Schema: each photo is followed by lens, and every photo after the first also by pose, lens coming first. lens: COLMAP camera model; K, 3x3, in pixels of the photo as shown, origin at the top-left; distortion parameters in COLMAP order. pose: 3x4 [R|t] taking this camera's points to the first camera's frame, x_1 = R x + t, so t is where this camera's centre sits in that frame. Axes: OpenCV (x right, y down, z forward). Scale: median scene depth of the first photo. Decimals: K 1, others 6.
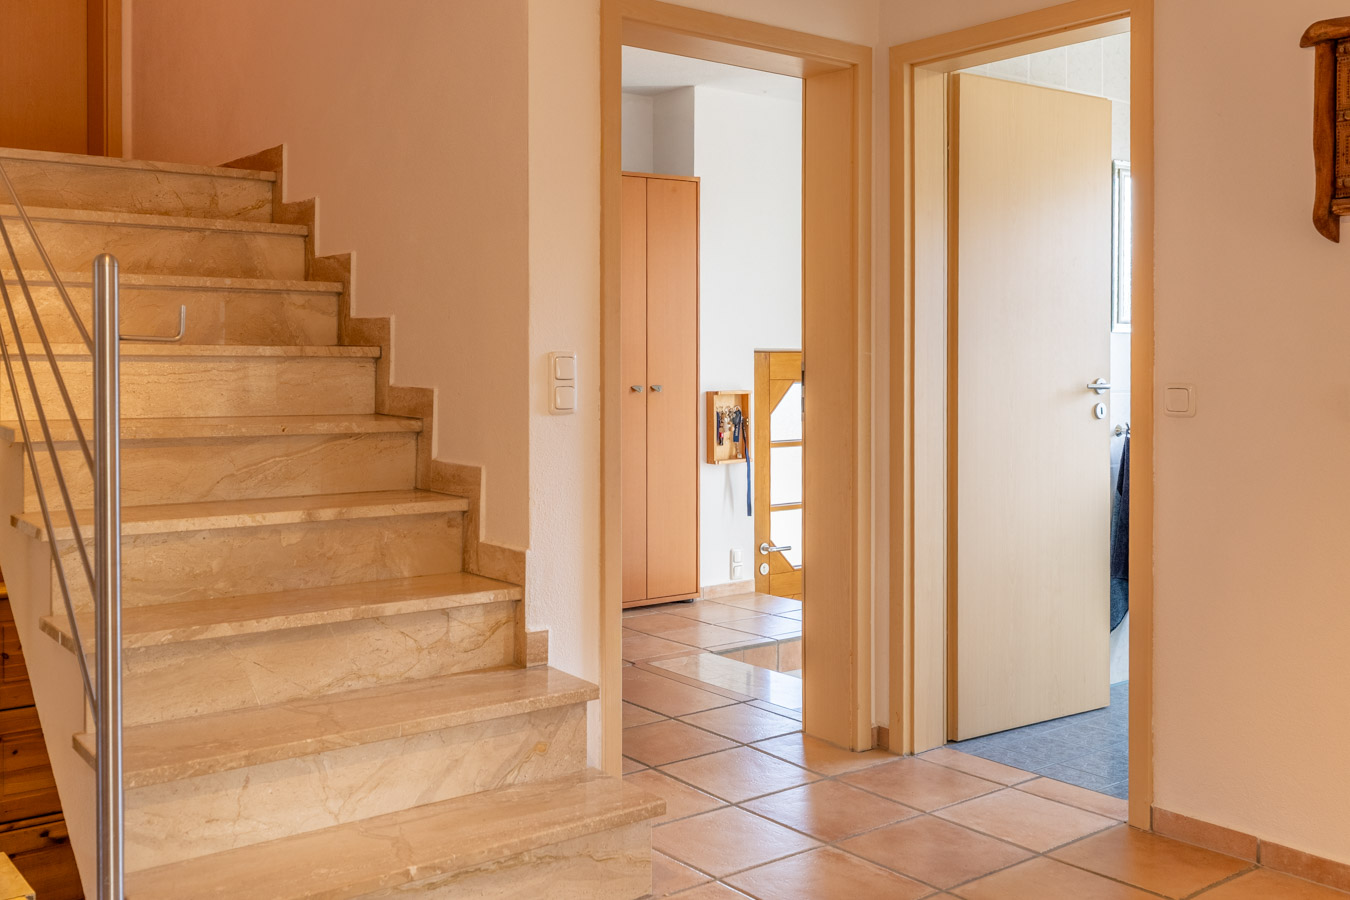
lens RADIAL K [[1306.8, 0, 686.6], [0, 1306.8, 374.3], [0, 0, 1]] dist [-0.000206, 0.000000]
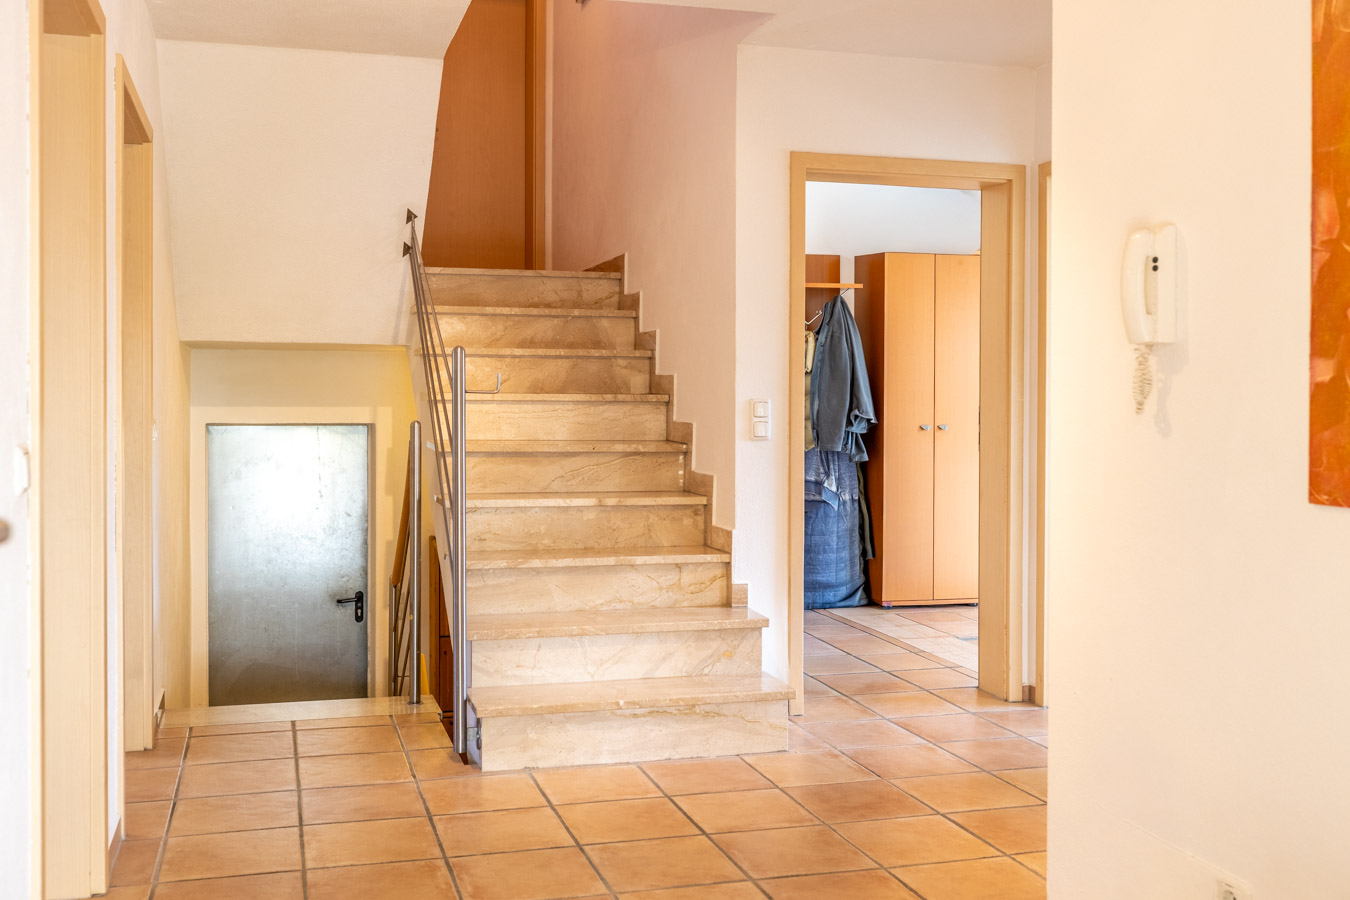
lens RADIAL K [[1306.8, 0, 665.9], [0, 1306.8, 438.4], [0, 0, 1]] dist [-0.000206, 0.000000]
pose [[0.927041, 0.012402, -0.374755, 0.358148], [-0.006509, 0.999835, 0.016987, 0.003572], [0.374903, -0.013308, 0.926968, -0.415484]]
